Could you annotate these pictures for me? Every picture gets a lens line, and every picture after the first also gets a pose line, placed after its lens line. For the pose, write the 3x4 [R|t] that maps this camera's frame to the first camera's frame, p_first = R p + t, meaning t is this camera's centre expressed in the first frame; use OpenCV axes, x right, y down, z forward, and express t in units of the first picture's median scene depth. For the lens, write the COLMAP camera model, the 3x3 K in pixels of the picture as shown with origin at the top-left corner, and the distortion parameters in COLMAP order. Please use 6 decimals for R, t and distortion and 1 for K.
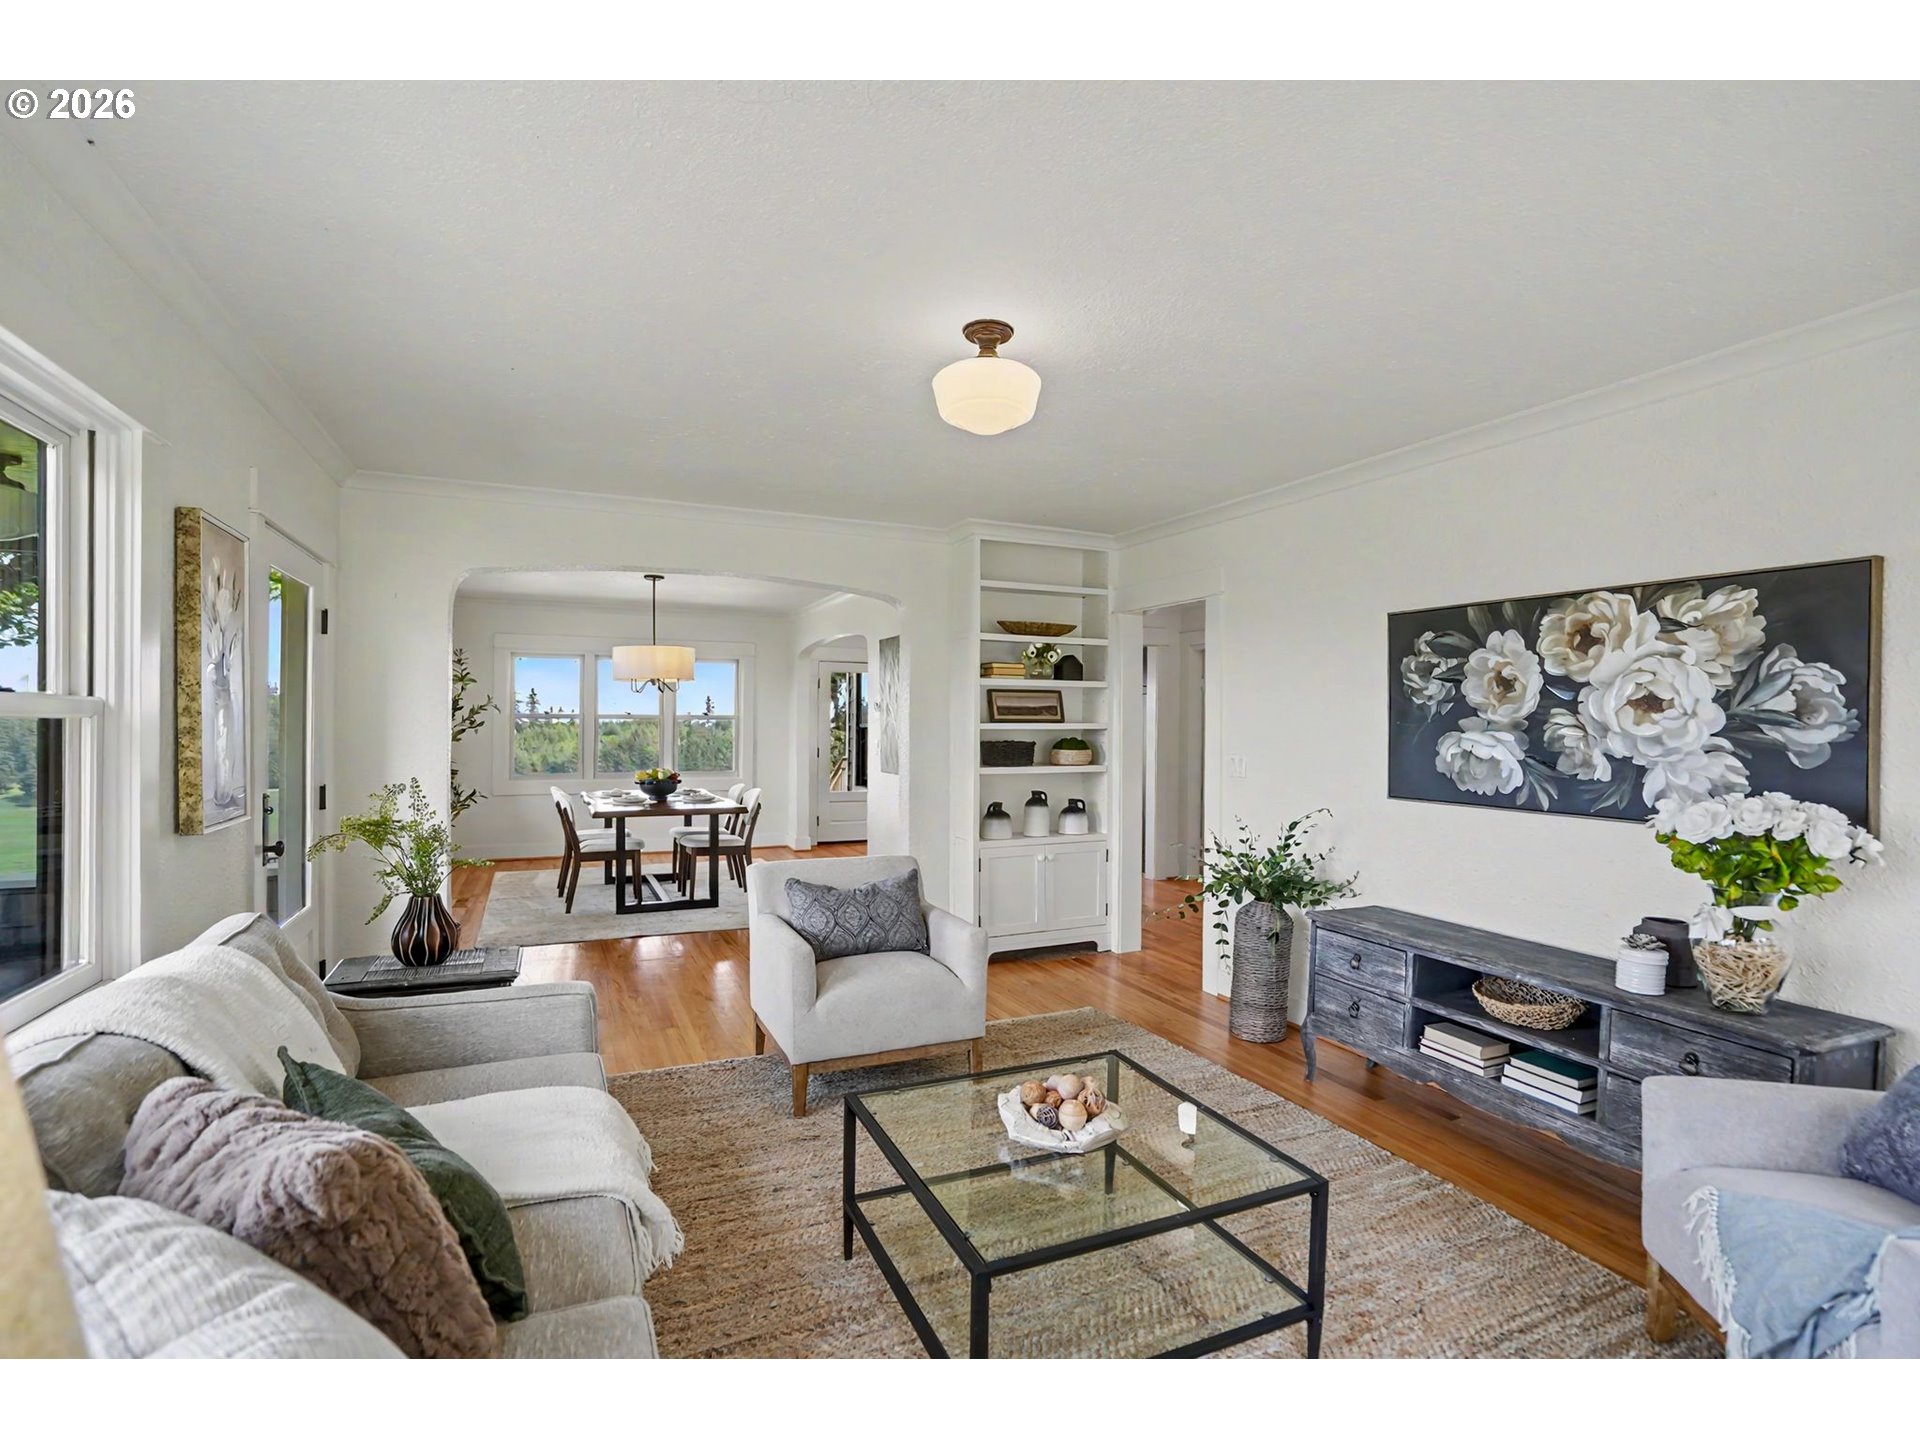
lens RADIAL K [[882.4, 0, 964.2], [0, 882.4, 716.2], [0, 0, 1]] dist [-0.018457, 0.000736]
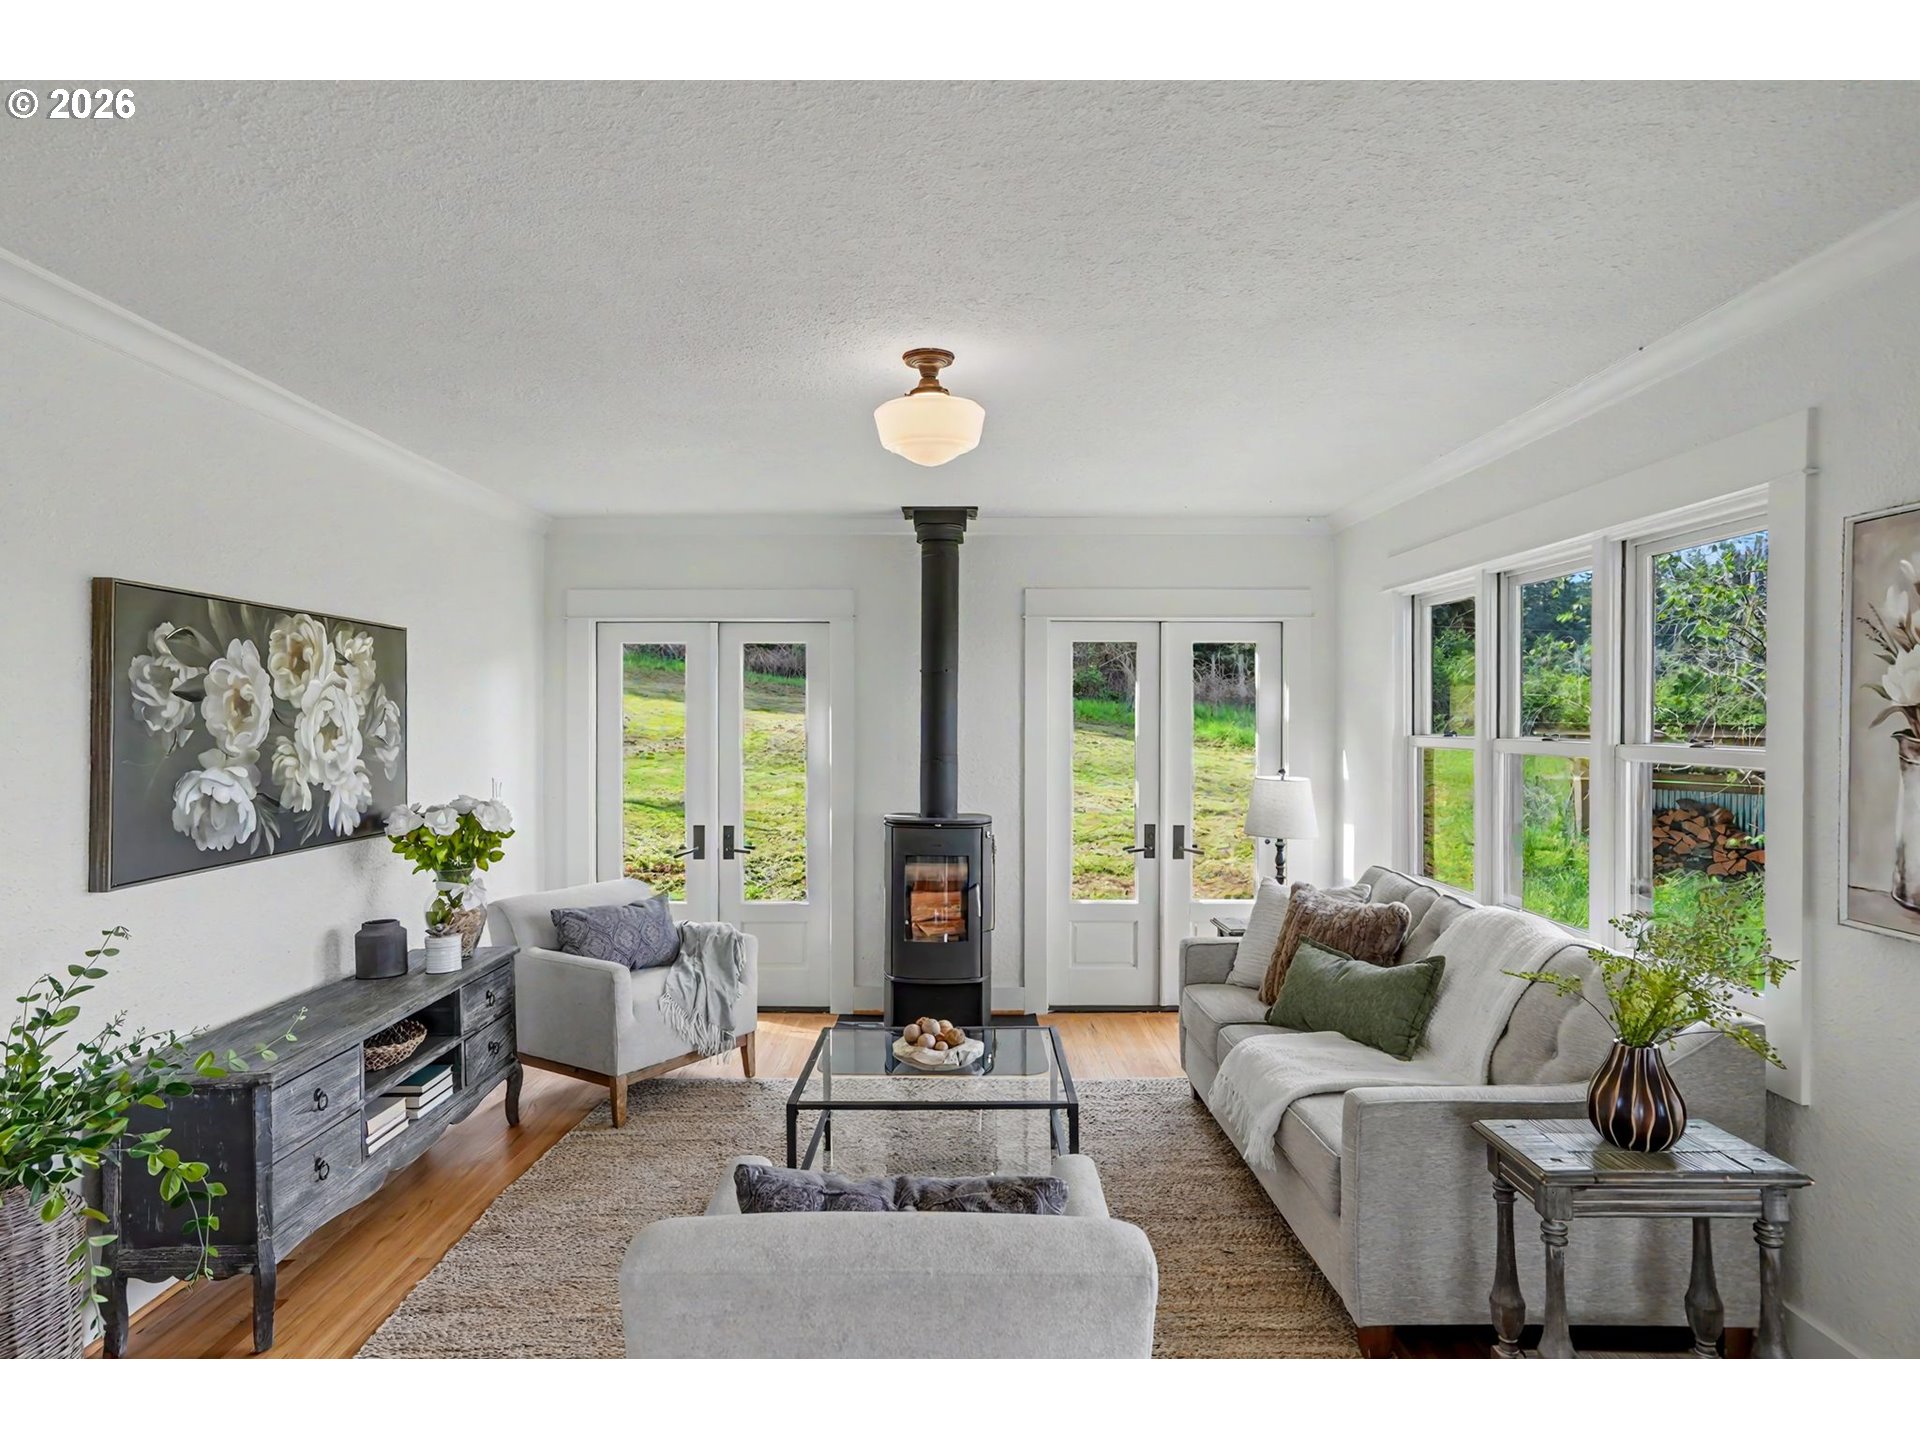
lens RADIAL K [[1149.7, 0, 960.5], [0, 1149.7, 718.2], [0, 0, 1]] dist [-0.010220, 0.010794]
pose [[-0.908370, -0.011181, 0.418018, -0.431321], [-0.011459, 0.999933, 0.001844, -0.036771], [-0.418010, -0.003115, -0.908437, 1.745673]]
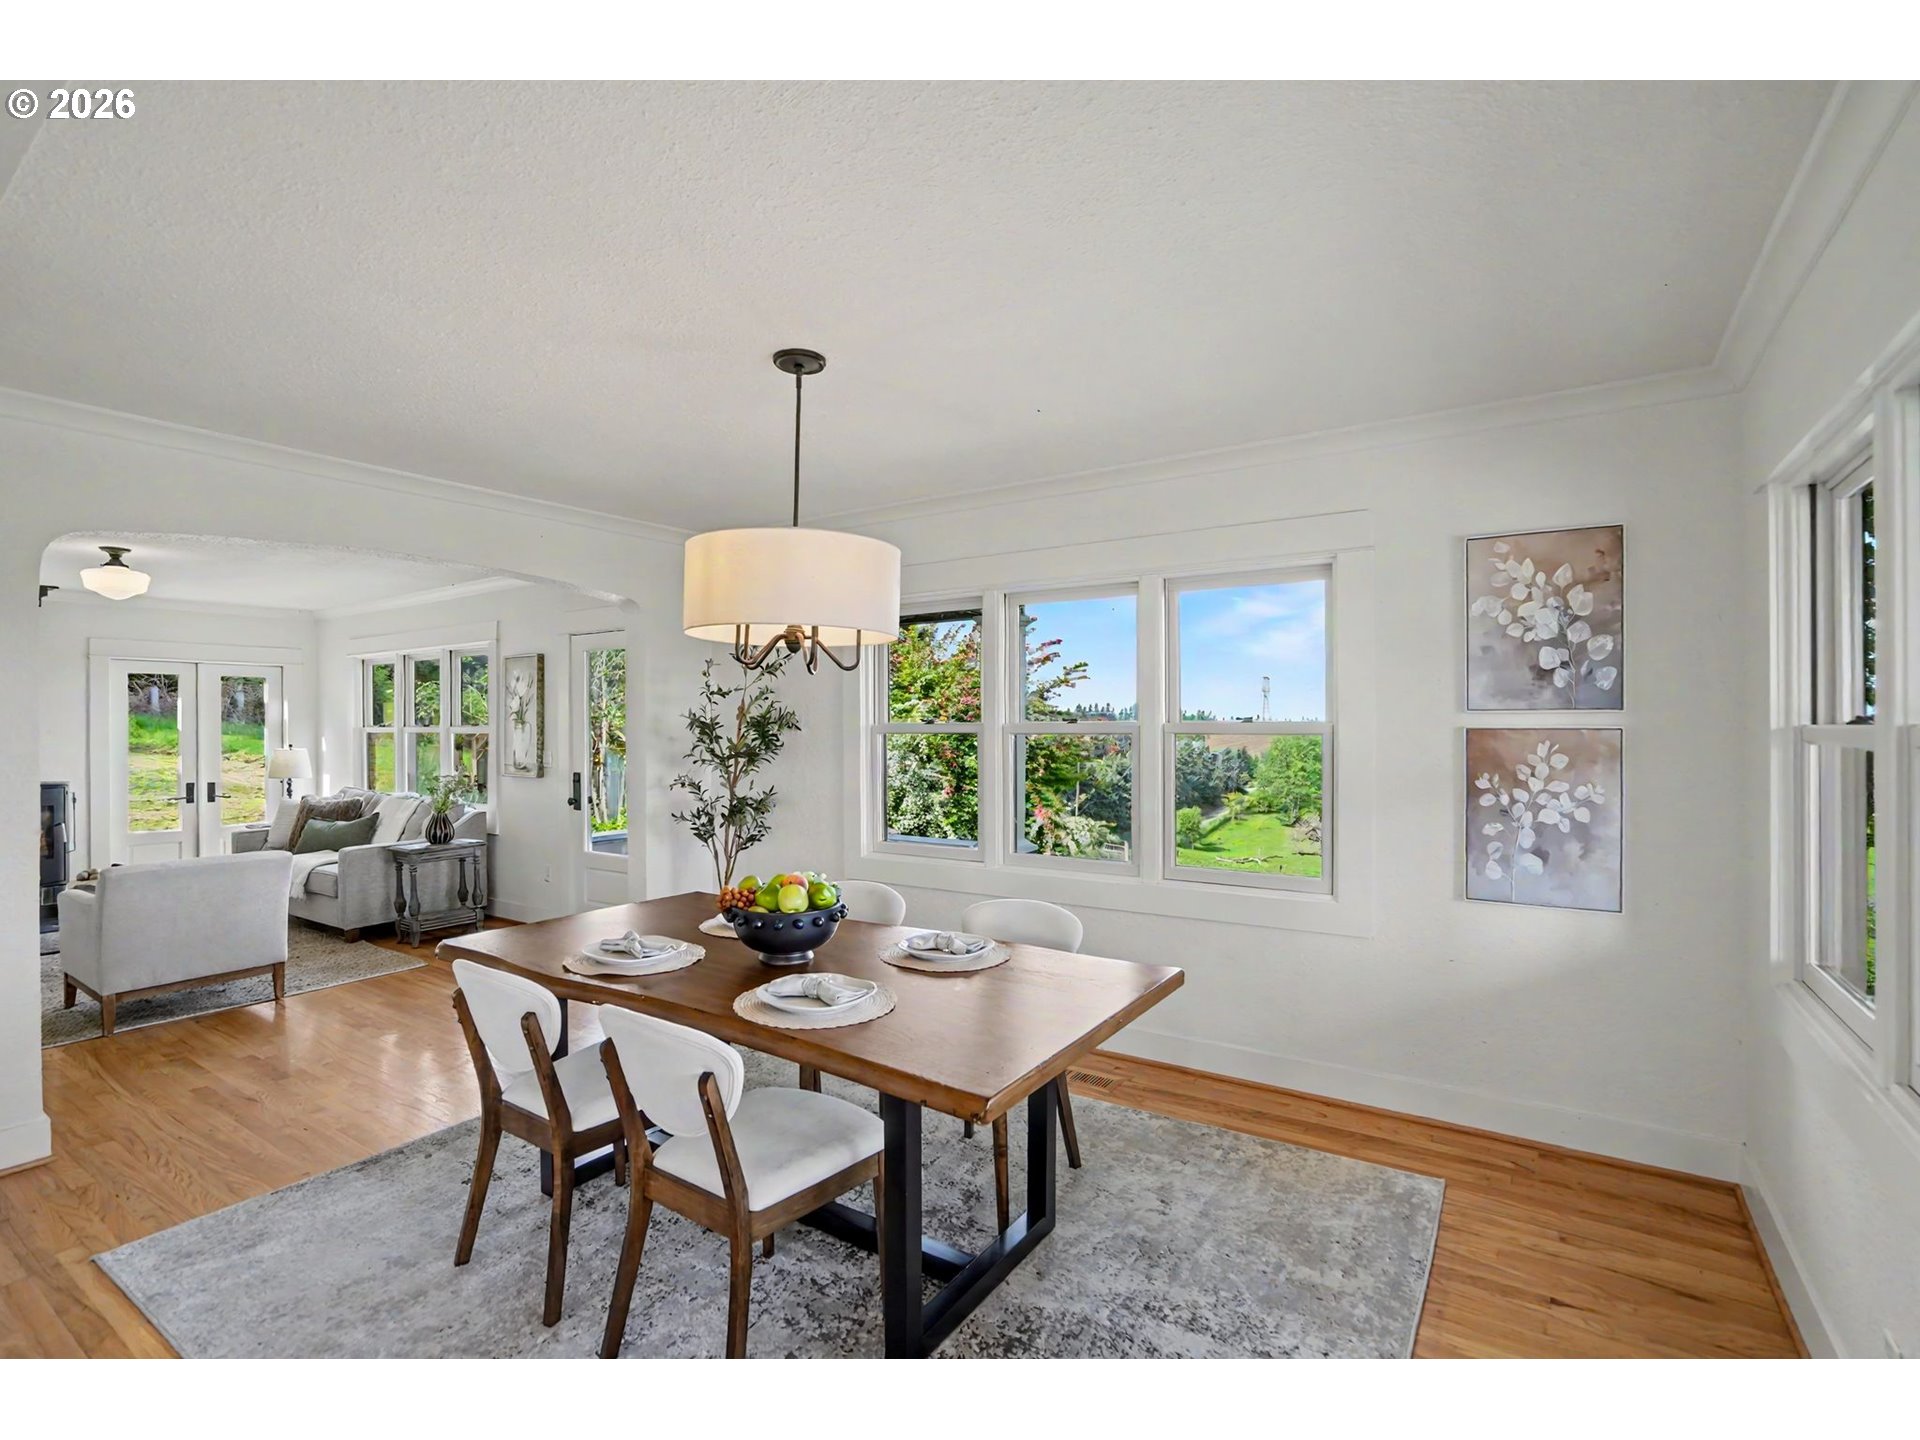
lens RADIAL K [[882.4, 0, 969.2], [0, 882.4, 730.2], [0, 0, 1]] dist [-0.018457, 0.000736]
pose [[-0.851396, -0.003368, -0.524513, -0.501857], [-0.002413, 0.999994, -0.002503, -0.006677], [0.524519, -0.000866, -0.851398, 3.127157]]
